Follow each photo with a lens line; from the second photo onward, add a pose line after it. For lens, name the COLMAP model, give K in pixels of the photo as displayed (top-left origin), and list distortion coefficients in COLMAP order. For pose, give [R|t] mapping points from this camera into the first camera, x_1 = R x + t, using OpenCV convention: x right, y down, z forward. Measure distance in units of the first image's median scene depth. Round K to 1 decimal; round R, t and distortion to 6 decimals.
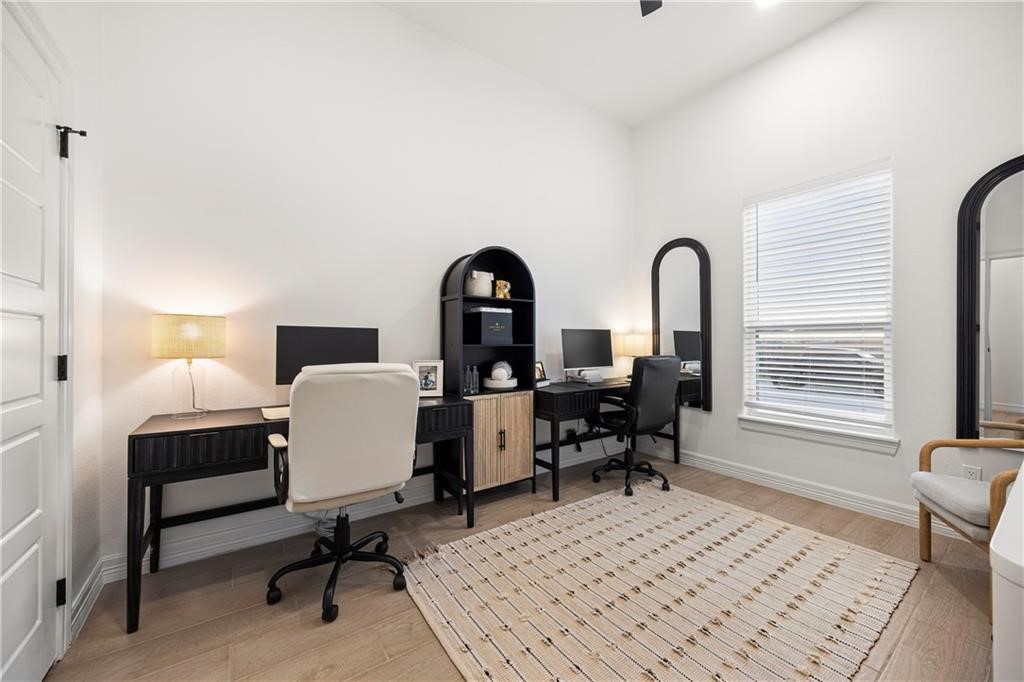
lens RADIAL K [[374.5, 0, 509.6], [0, 374.5, 341.2], [0, 0, 1]] dist [-0.005576, 0.000123]
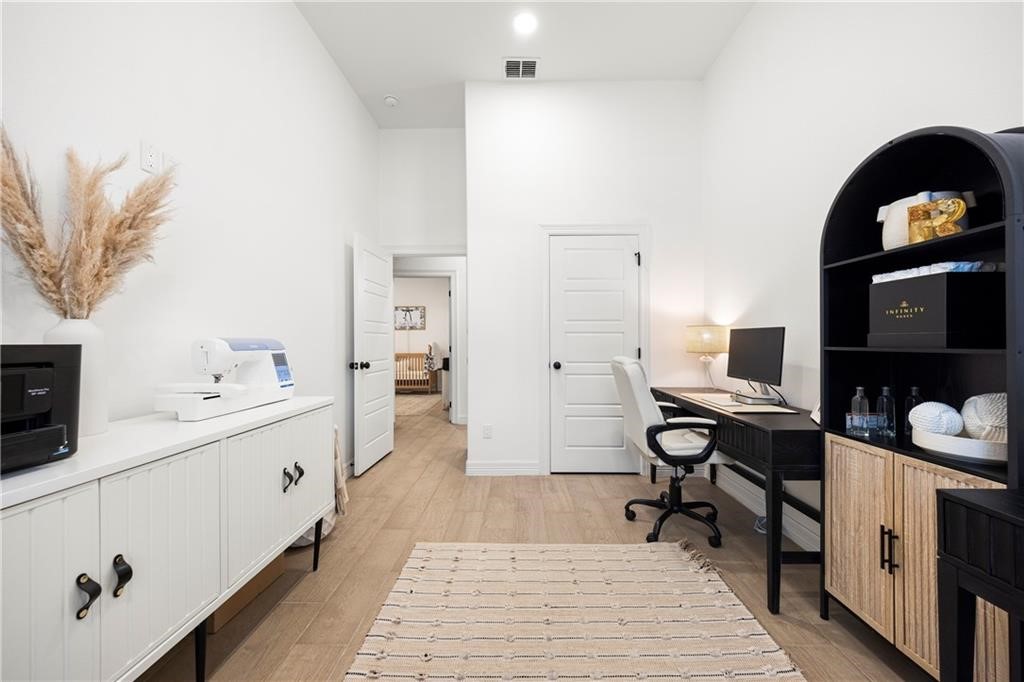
lens RADIAL K [[374.5, 0, 513.2], [0, 374.5, 340.9], [0, 0, 1]] dist [-0.005576, 0.000123]
pose [[-0.586221, -0.001158, -0.810150, 0.630287], [0.008438, 0.999936, -0.007535, -0.000443], [0.810107, -0.011253, -0.586174, 0.879022]]
